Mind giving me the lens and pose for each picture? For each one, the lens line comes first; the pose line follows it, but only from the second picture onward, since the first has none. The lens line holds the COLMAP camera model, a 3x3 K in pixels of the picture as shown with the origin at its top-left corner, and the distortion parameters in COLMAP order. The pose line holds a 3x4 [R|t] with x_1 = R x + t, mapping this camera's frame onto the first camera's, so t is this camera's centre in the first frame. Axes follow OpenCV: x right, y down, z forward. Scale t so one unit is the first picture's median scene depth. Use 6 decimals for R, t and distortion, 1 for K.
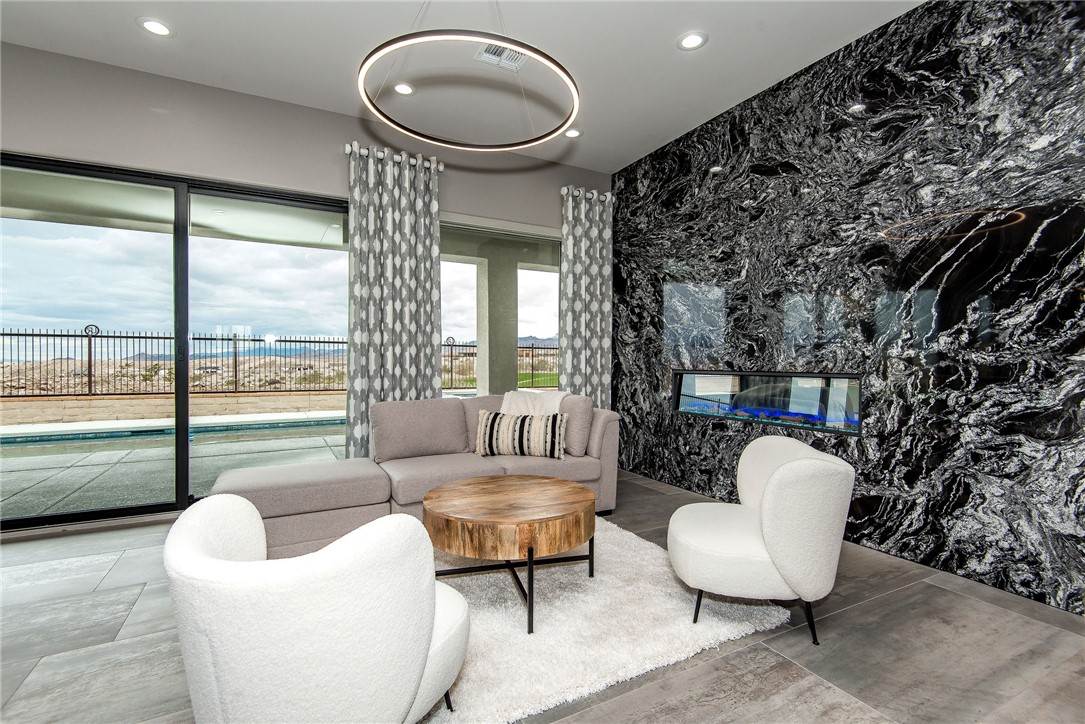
lens RADIAL K [[452.7, 0, 537.0], [0, 452.7, 361.7], [0, 0, 1]] dist [0.014750, -0.000421]
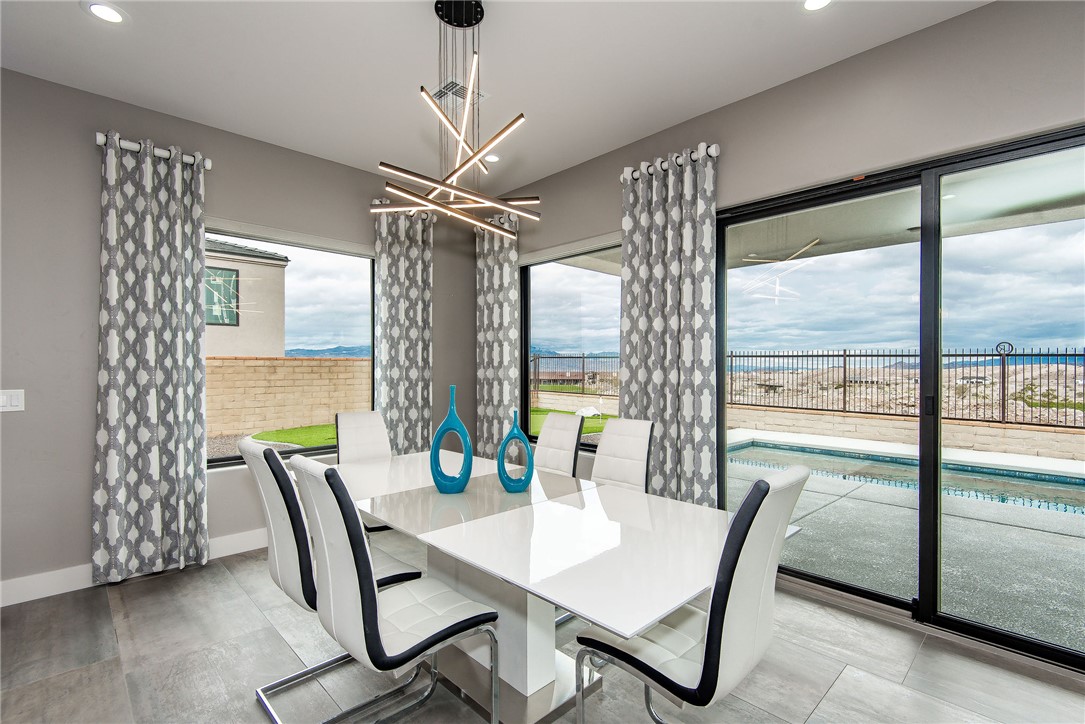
lens RADIAL K [[496.1, 0, 548.7], [0, 496.1, 367.2], [0, 0, 1]] dist [0.012960, -0.009487]
pose [[0.289130, 0.002928, -0.957285, -0.707633], [-0.002514, 0.999994, 0.002299, -0.071672], [0.957286, 0.001742, 0.289136, -0.214268]]
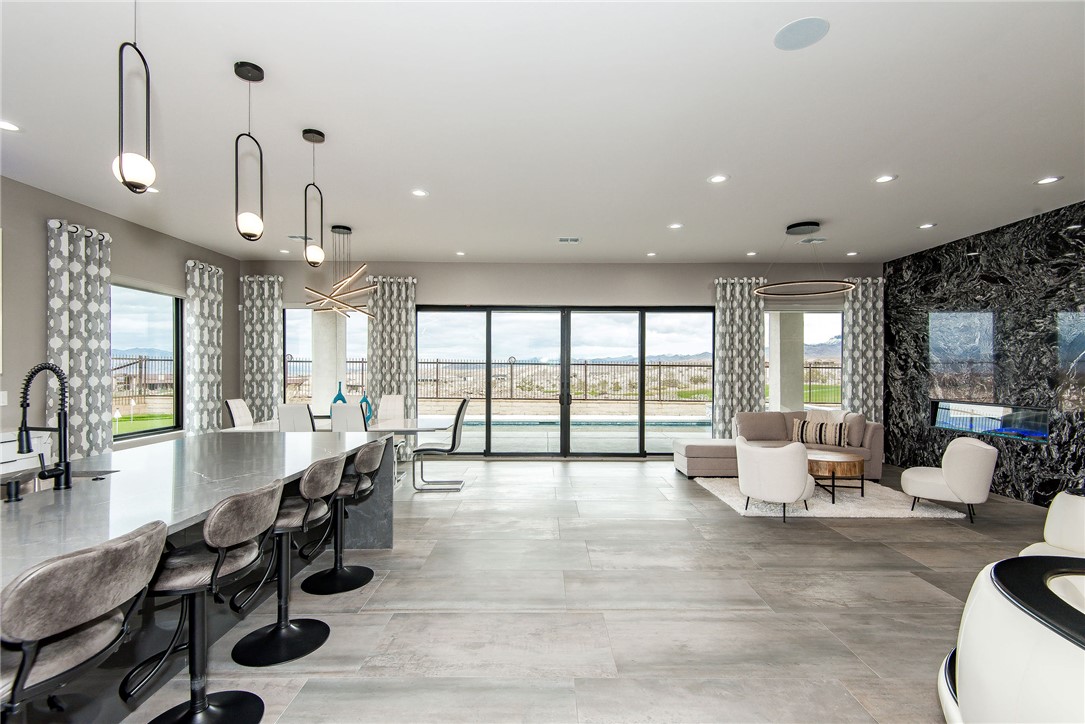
lens RADIAL K [[496.1, 0, 552.2], [0, 496.1, 361.0], [0, 0, 1]] dist [0.012960, -0.009487]
pose [[0.893391, -0.002801, -0.449271, -0.087644], [-0.003471, 0.999908, -0.013135, -0.091717], [0.449266, 0.013295, 0.893299, -1.174448]]
